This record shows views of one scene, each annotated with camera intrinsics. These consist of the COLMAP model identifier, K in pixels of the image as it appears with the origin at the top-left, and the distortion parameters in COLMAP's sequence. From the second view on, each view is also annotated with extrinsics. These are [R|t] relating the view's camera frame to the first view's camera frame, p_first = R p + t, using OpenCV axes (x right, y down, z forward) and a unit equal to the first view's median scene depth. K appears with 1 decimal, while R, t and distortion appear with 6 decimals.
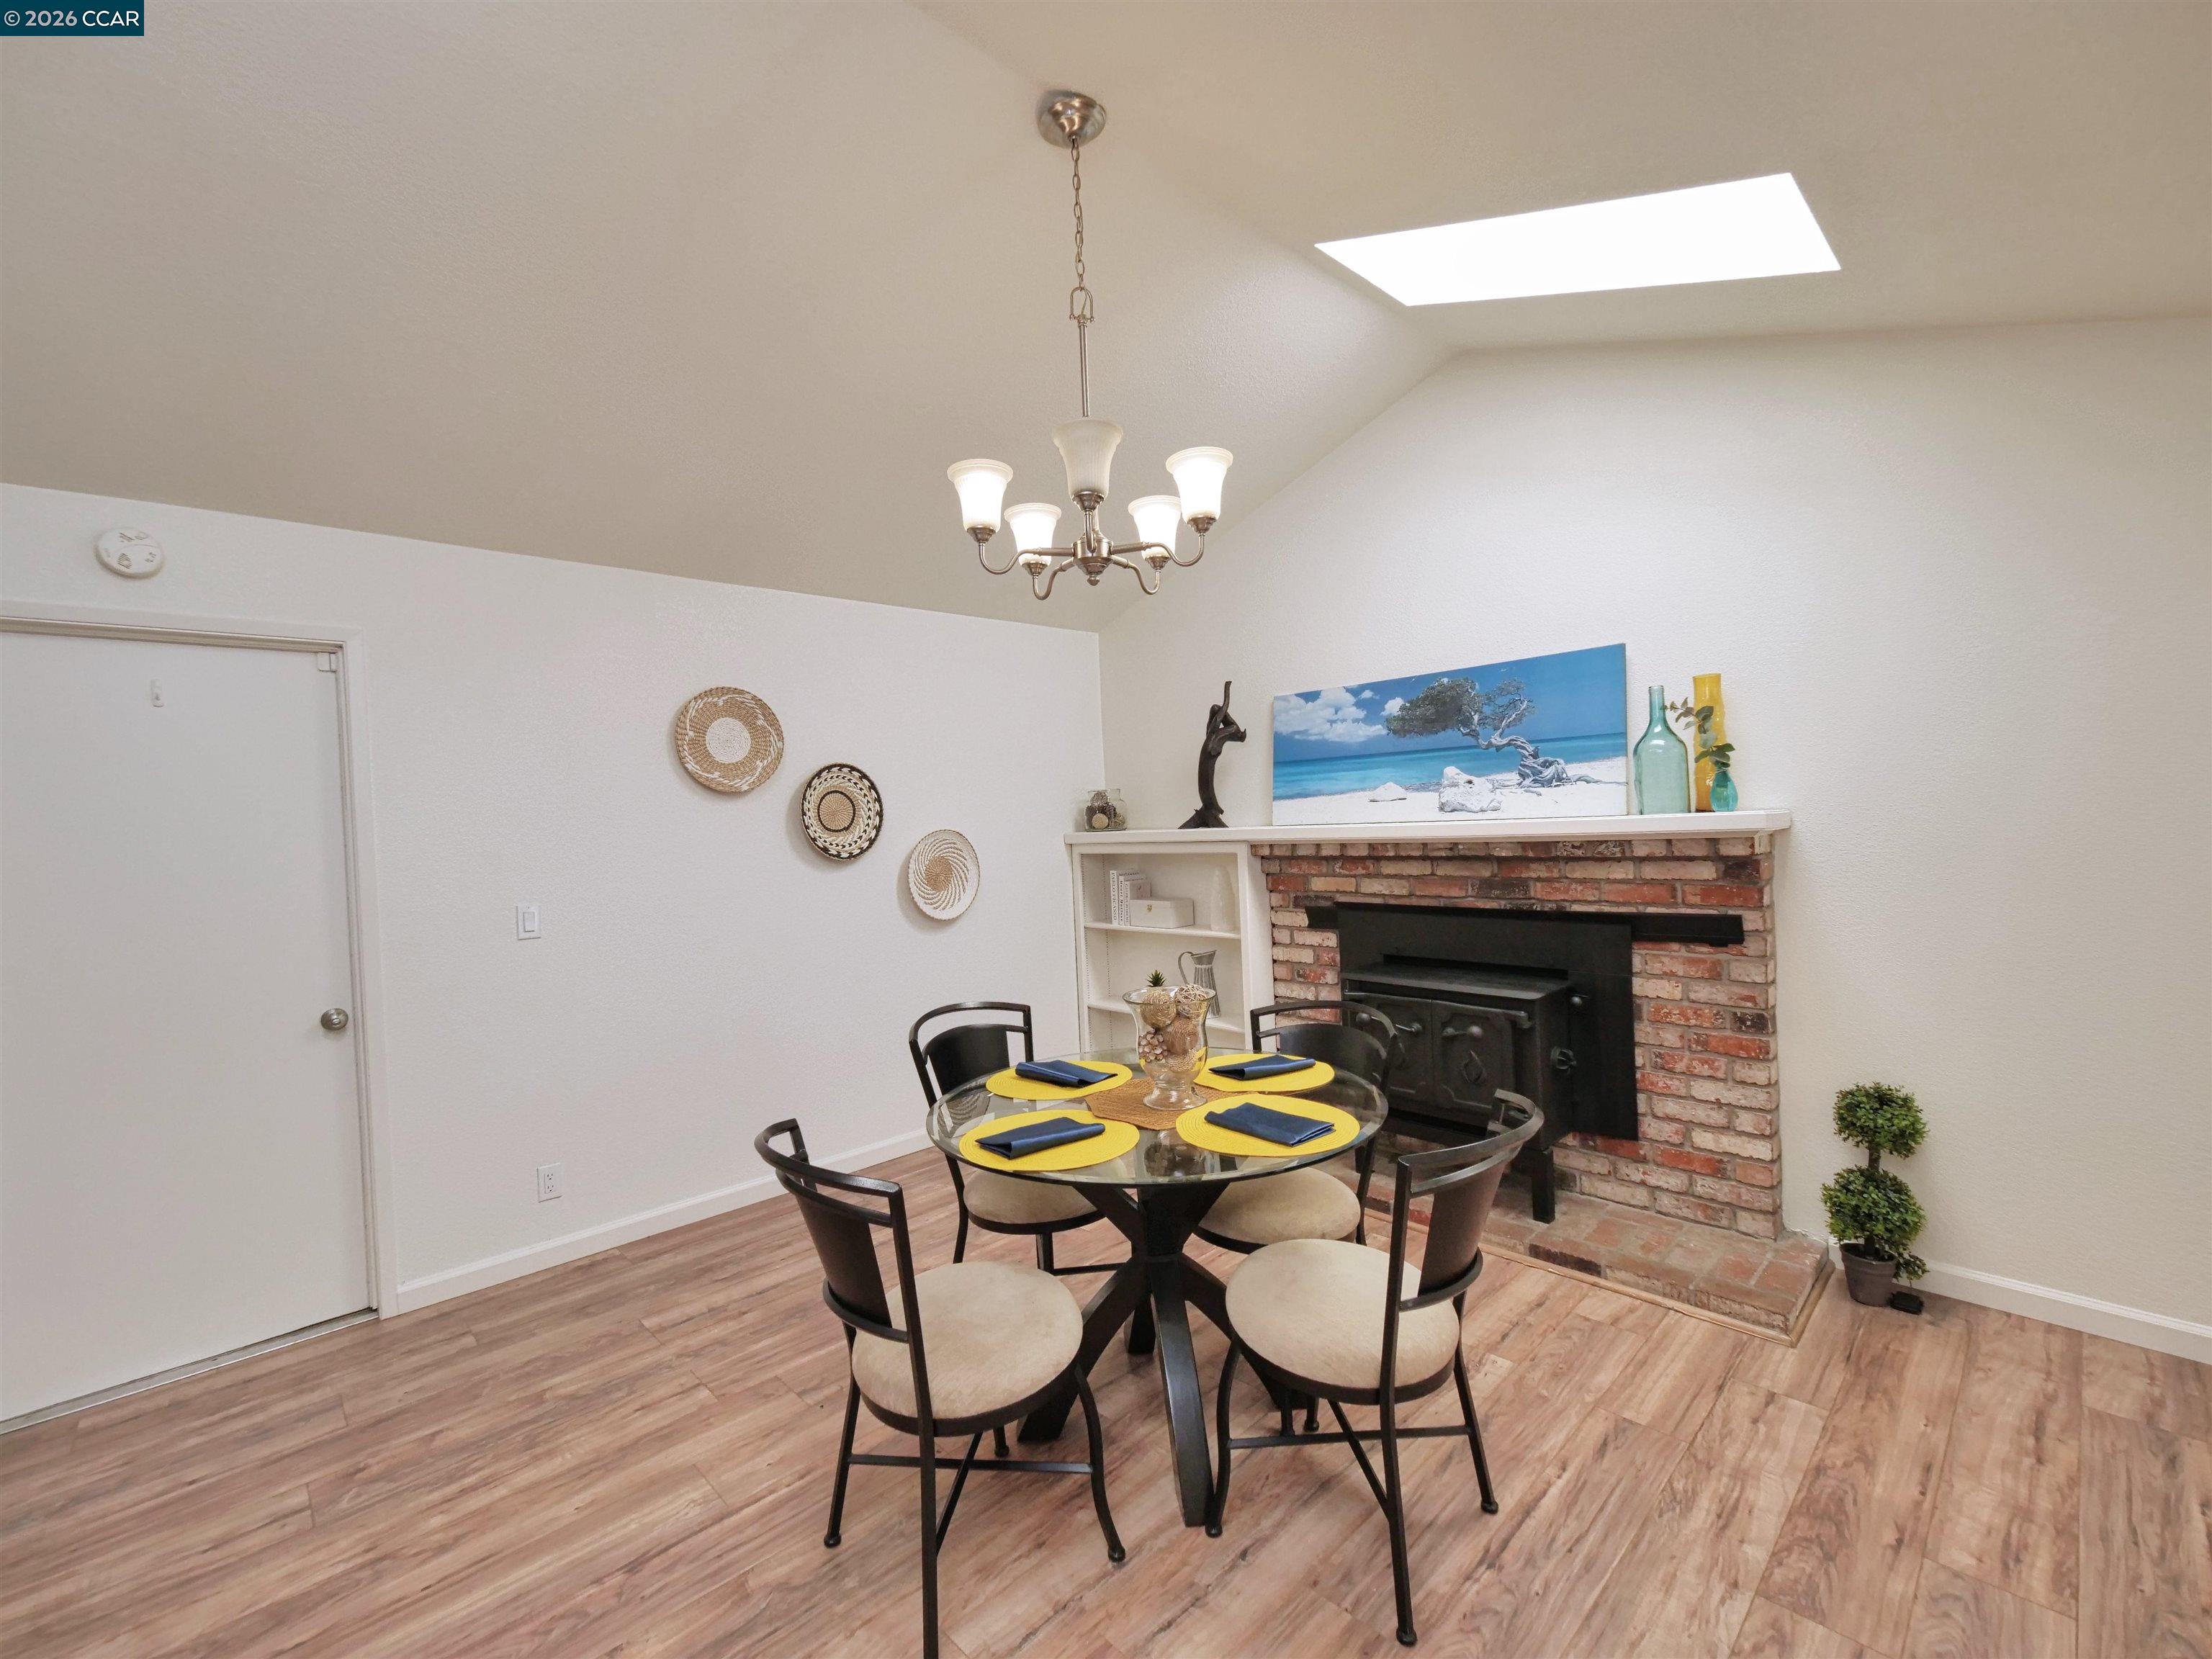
lens RADIAL K [[950.0, 0, 1073.8], [0, 950.0, 834.5], [0, 0, 1]] dist [0.000623, 0.000379]
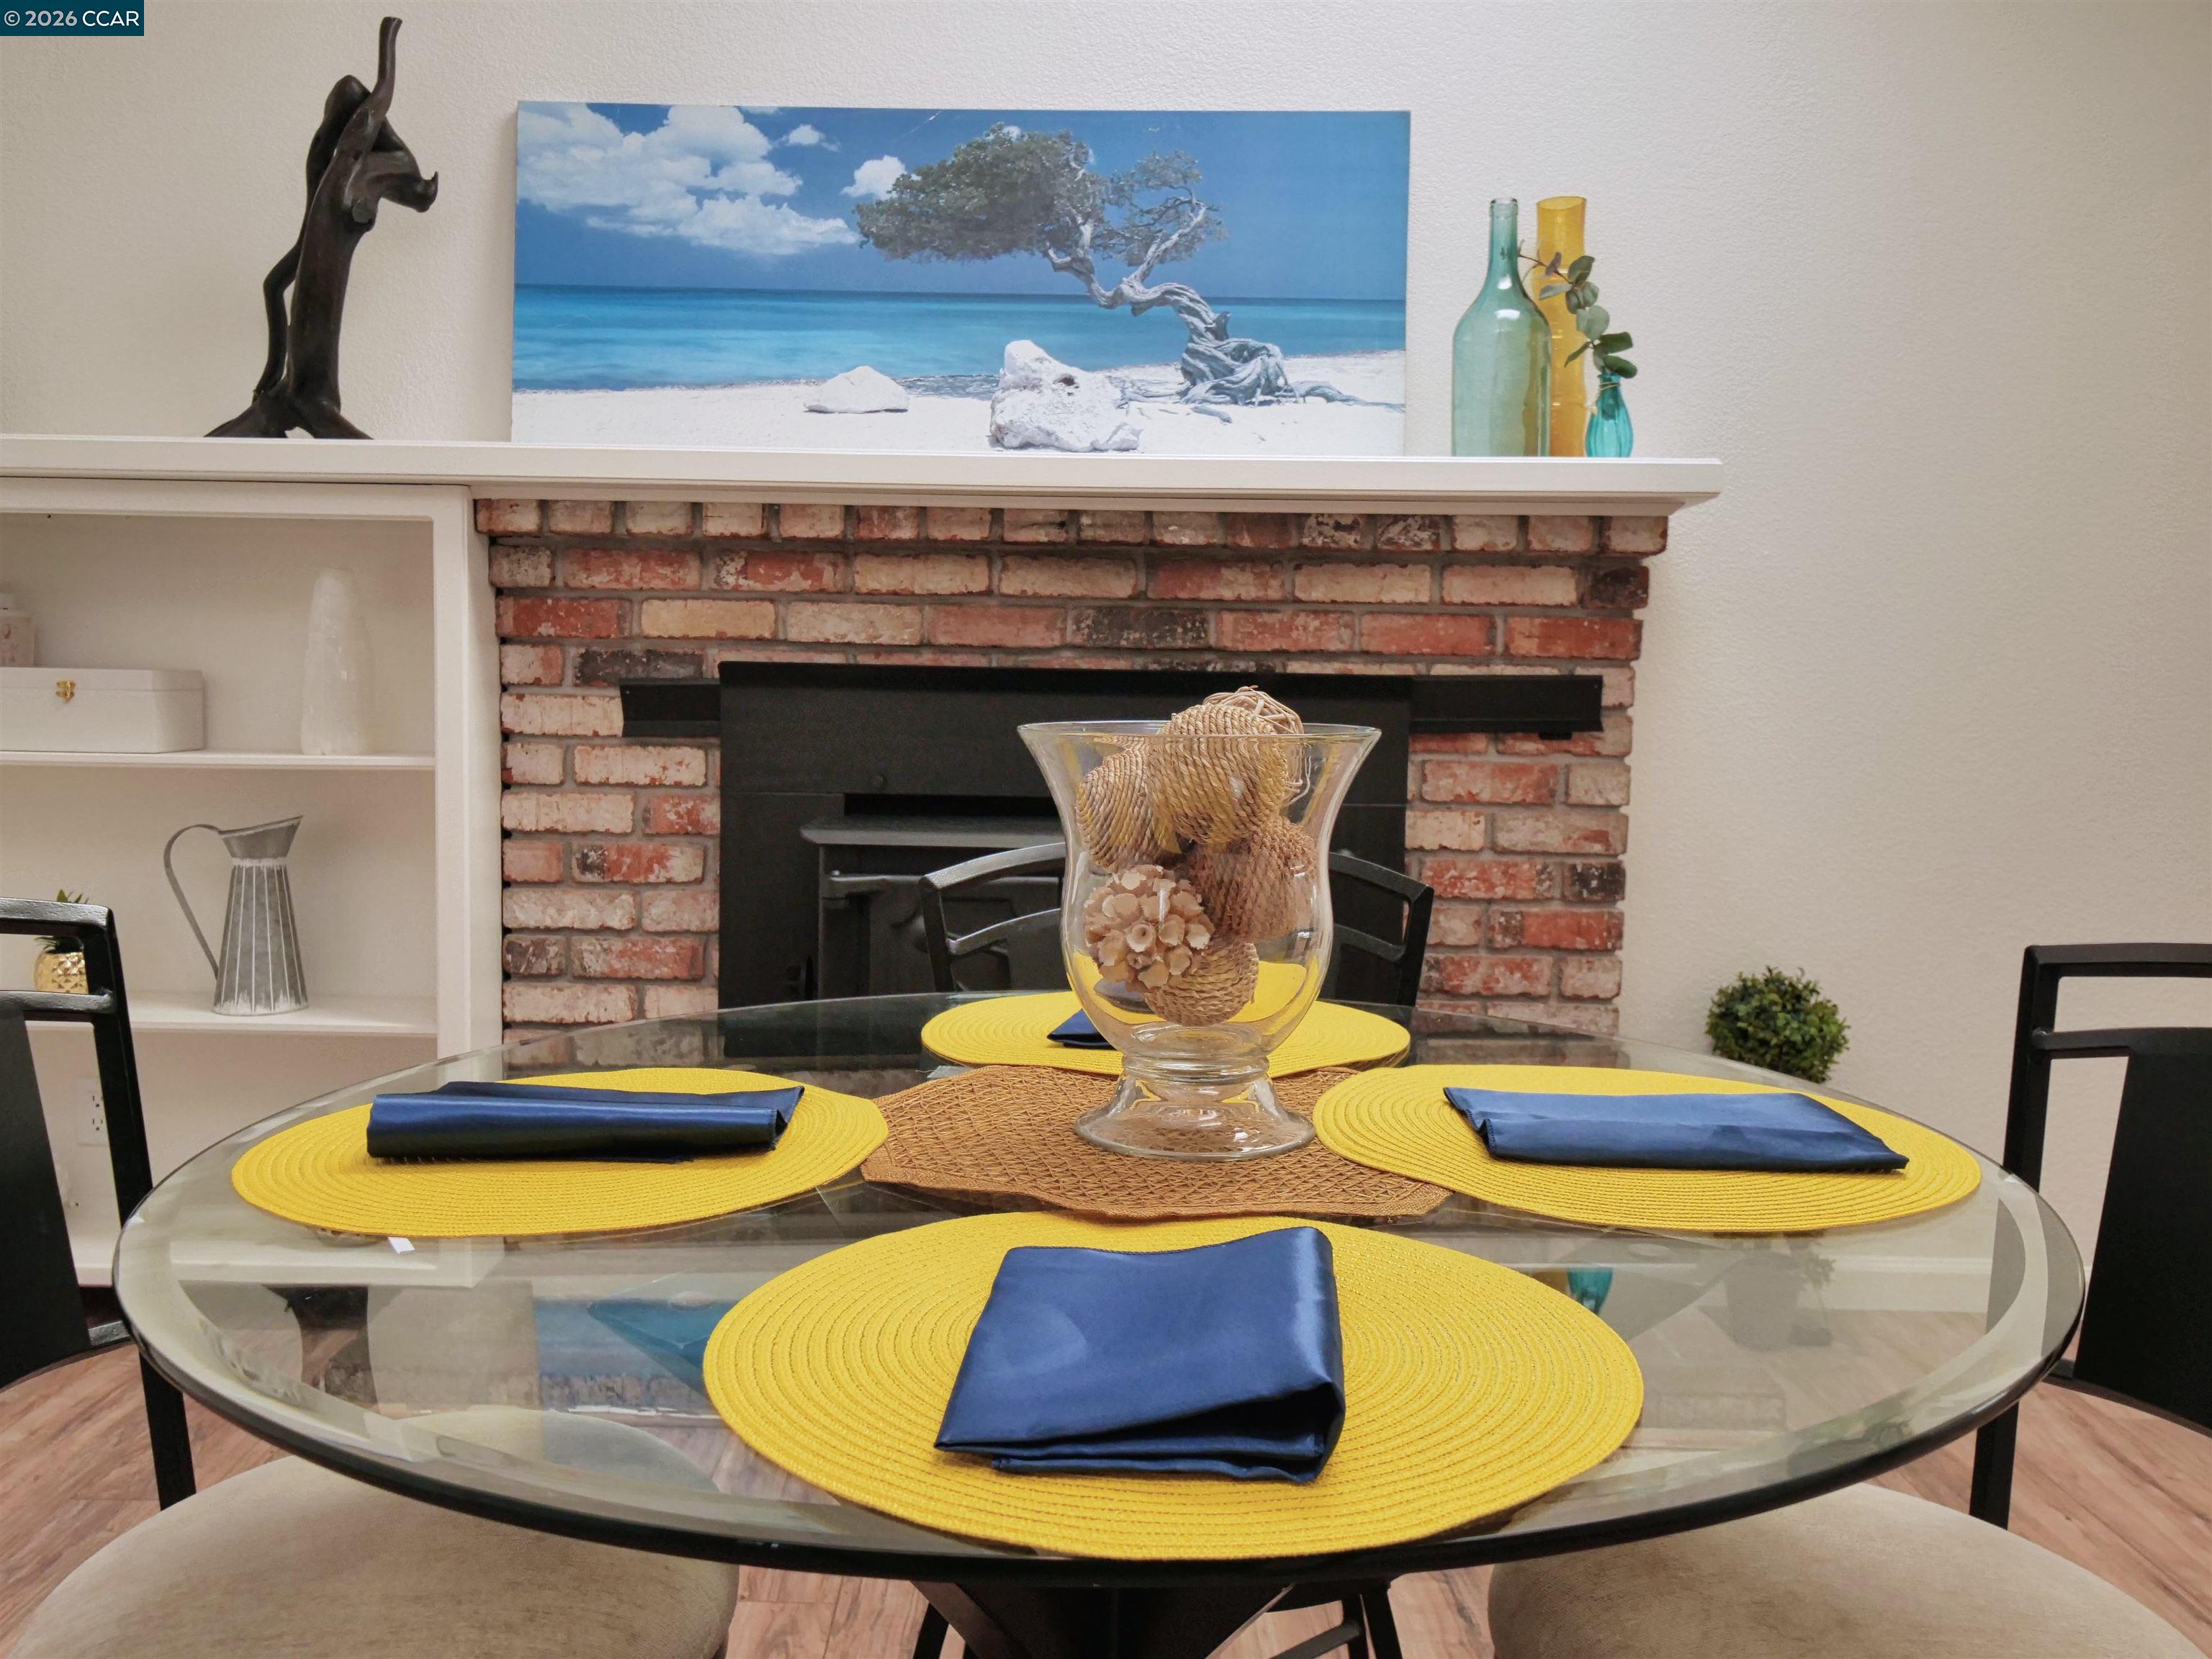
lens RADIAL K [[1862.1, 0, 1099.7], [0, 1862.1, 796.5], [0, 0, 1]] dist [-0.006209, 0.065712]
pose [[0.680100, 0.000467, 0.733119, -0.184933], [-0.035863, 0.998824, 0.032633, 0.102417], [-0.732241, -0.048485, 0.679317, 0.406778]]
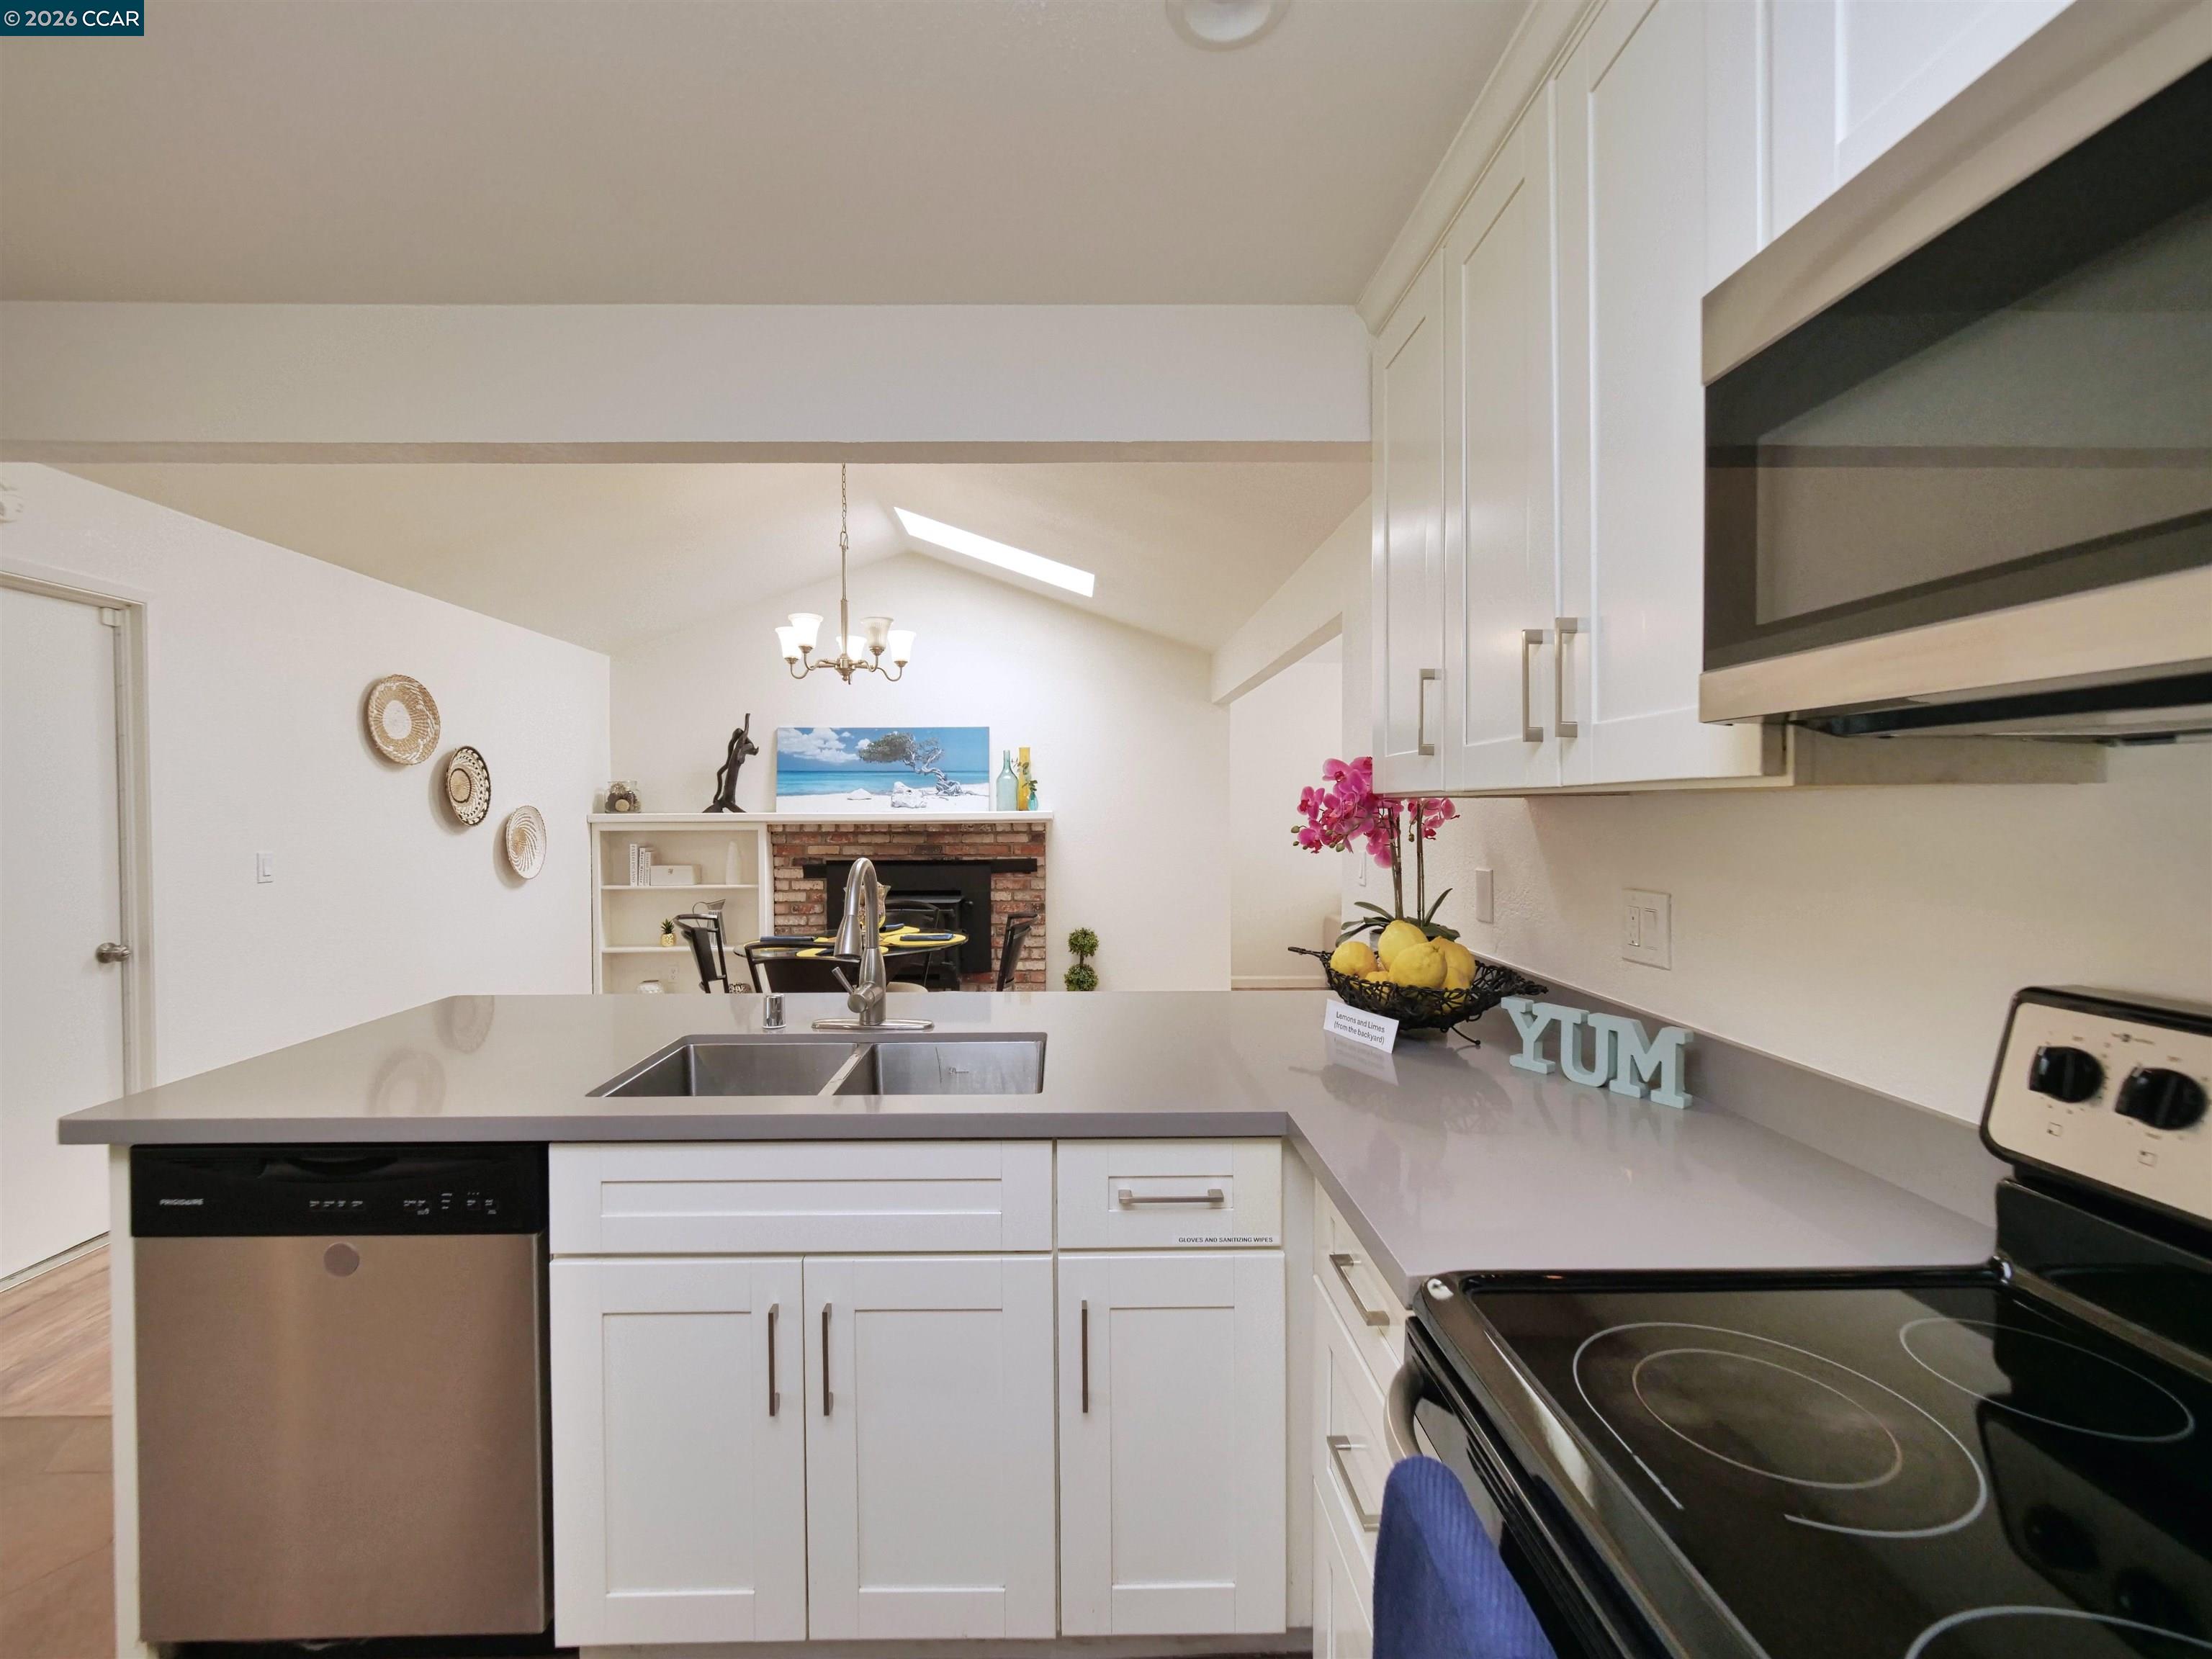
lens RADIAL K [[920.0, 0, 1085.0], [0, 920.0, 822.9], [0, 0, 1]] dist [-0.000406, -0.000001]
pose [[0.663883, 0.031119, 0.747189, -0.651696], [-0.012950, 0.999462, -0.030120, 0.052239], [-0.747724, 0.010320, 0.663929, -0.396255]]
